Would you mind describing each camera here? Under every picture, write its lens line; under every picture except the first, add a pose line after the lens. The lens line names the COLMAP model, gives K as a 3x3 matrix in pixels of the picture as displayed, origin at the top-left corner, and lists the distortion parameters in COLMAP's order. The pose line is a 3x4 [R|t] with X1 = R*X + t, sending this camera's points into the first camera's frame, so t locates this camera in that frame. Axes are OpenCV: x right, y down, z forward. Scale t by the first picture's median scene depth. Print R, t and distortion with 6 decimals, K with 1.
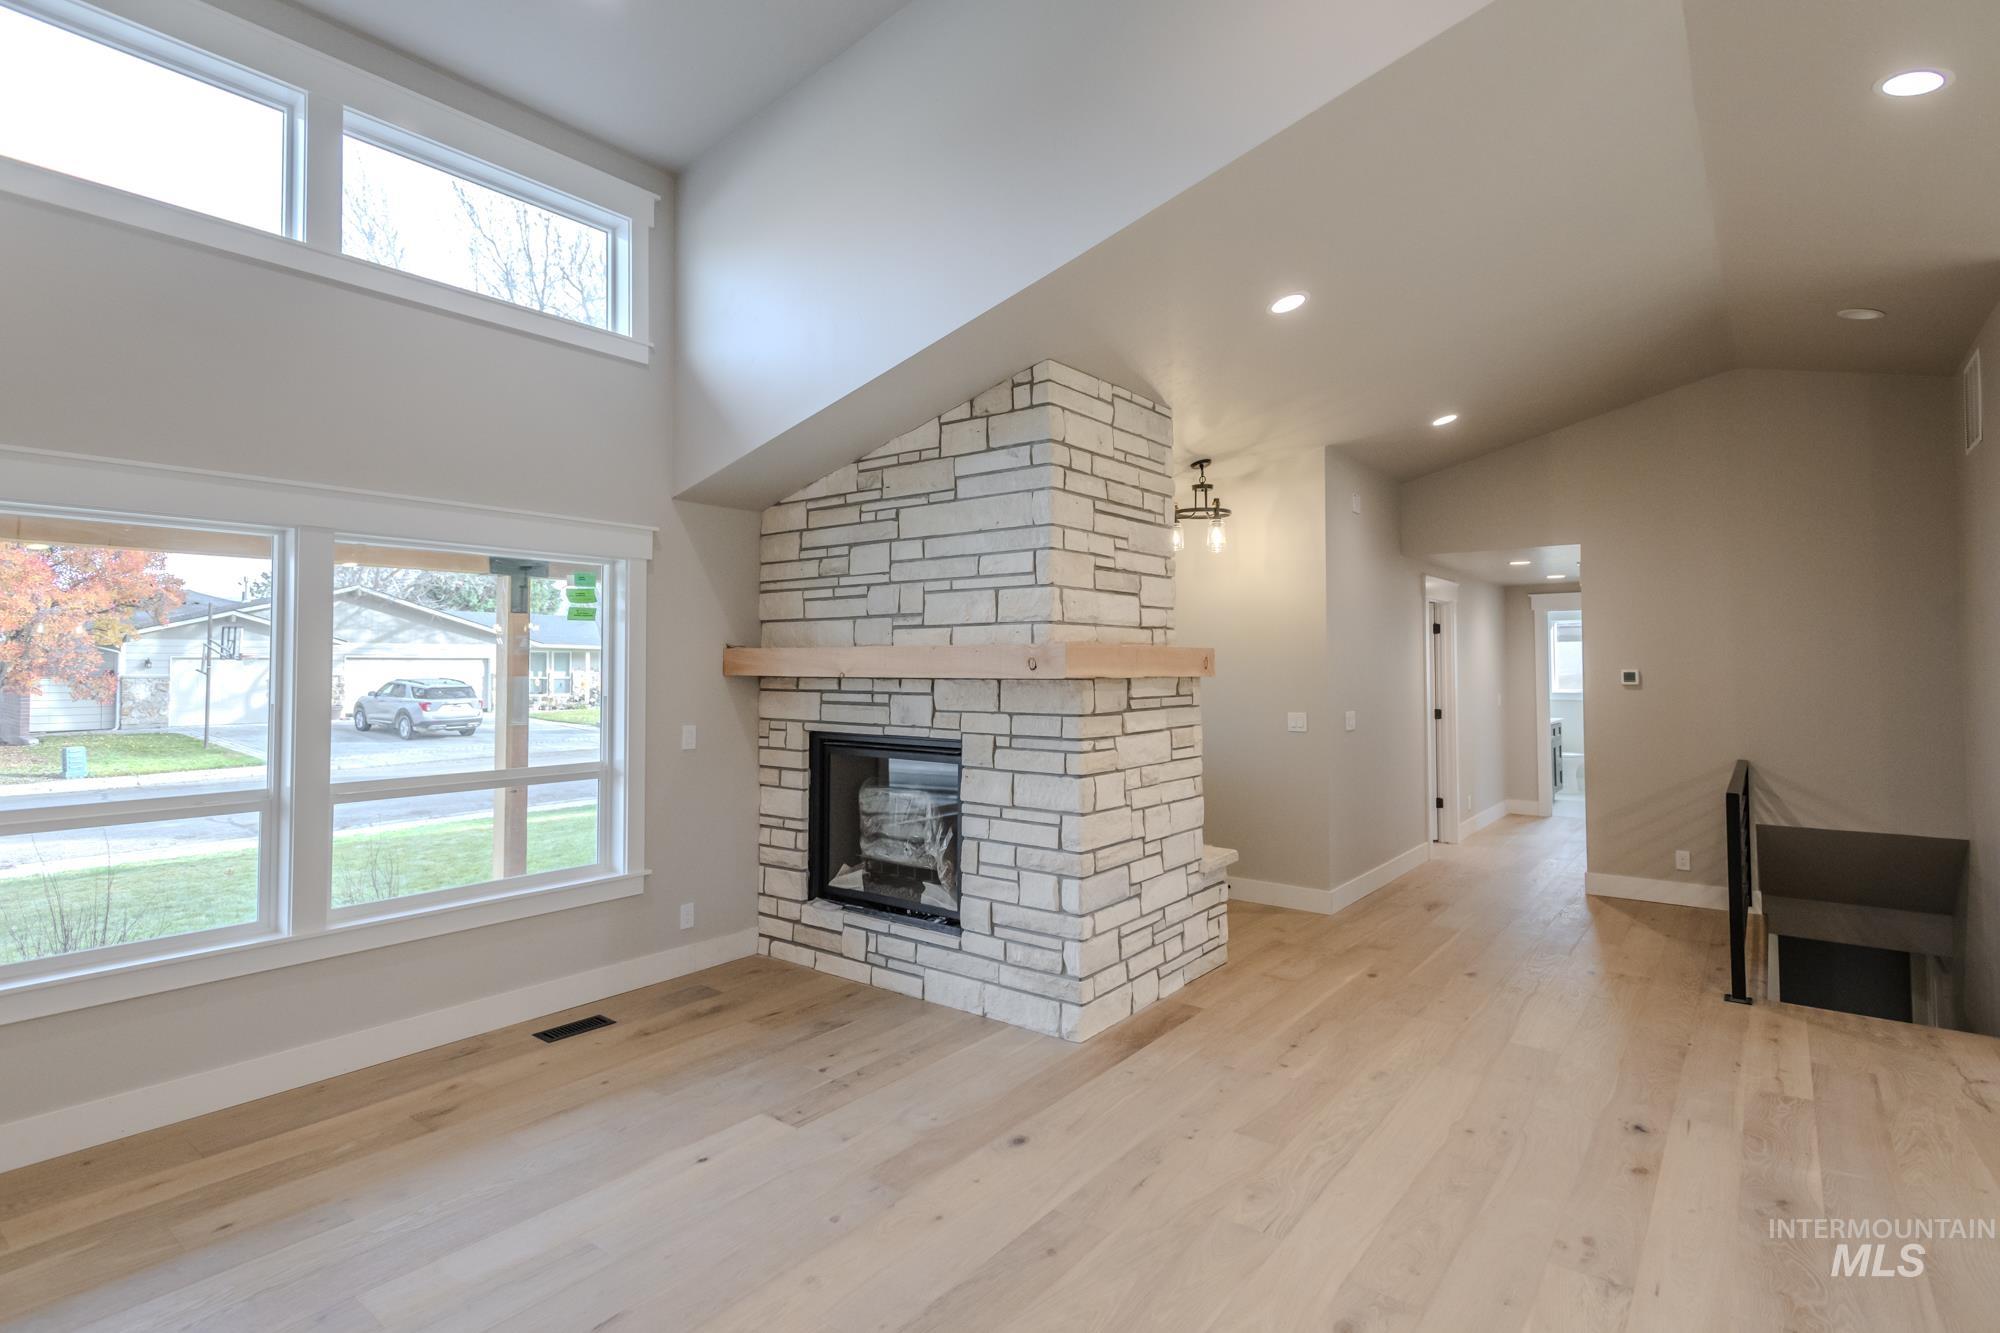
lens RADIAL K [[979.7, 0, 1018.3], [0, 979.7, 634.9], [0, 0, 1]] dist [0.014127, -0.000285]
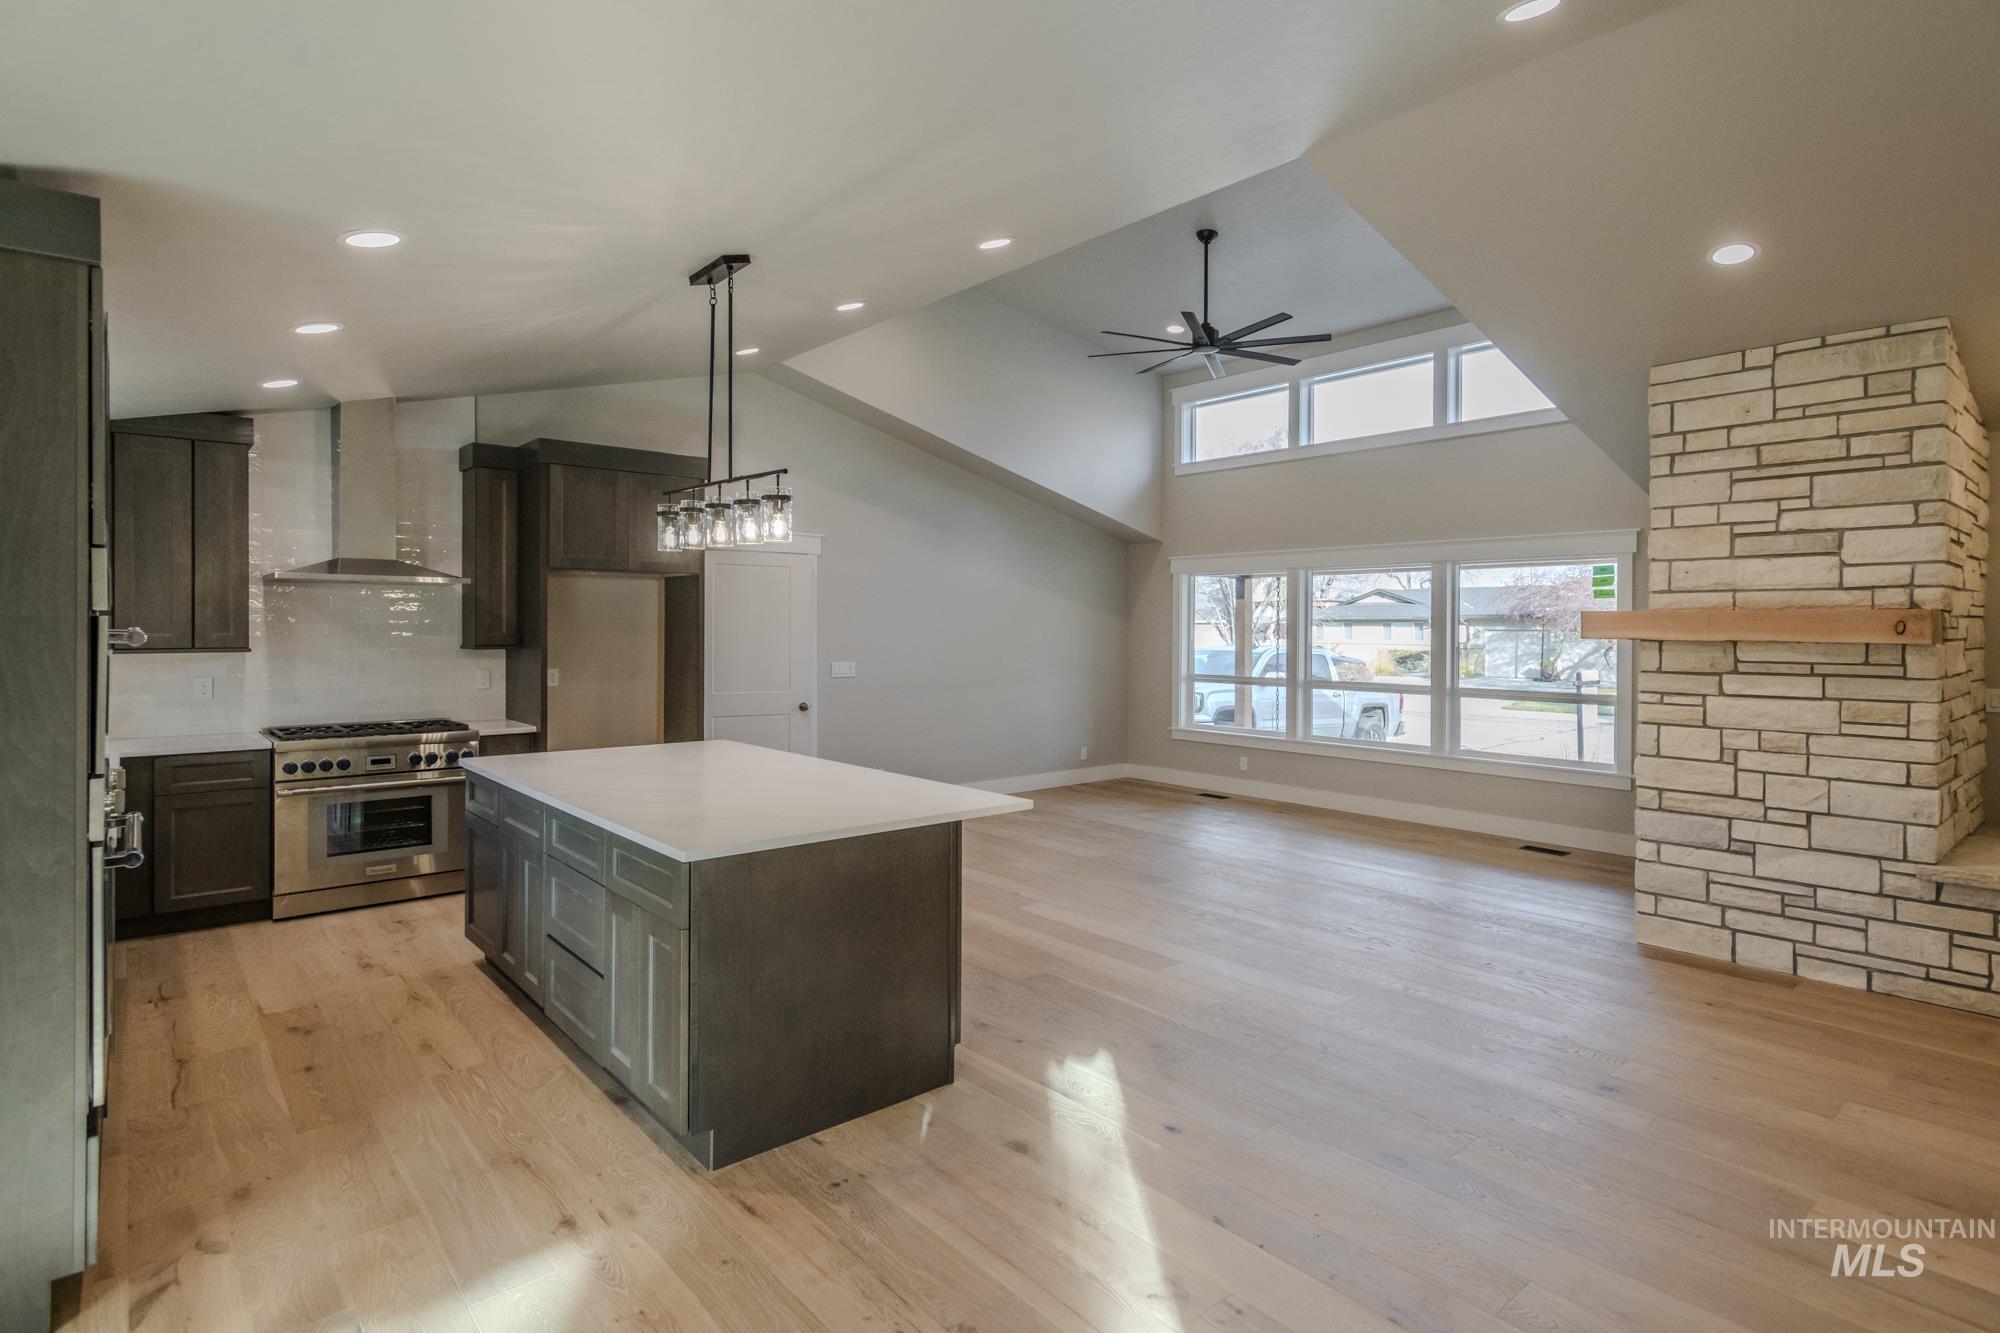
lens RADIAL K [[1019.1, 0, 1021.2], [0, 1019.1, 630.0], [0, 0, 1]] dist [0.015198, -0.009601]
pose [[-0.197439, 0.003697, -0.980308, 1.237197], [0.026497, 0.999648, -0.001567, 0.012652], [0.979957, -0.026285, -0.197467, 0.444723]]
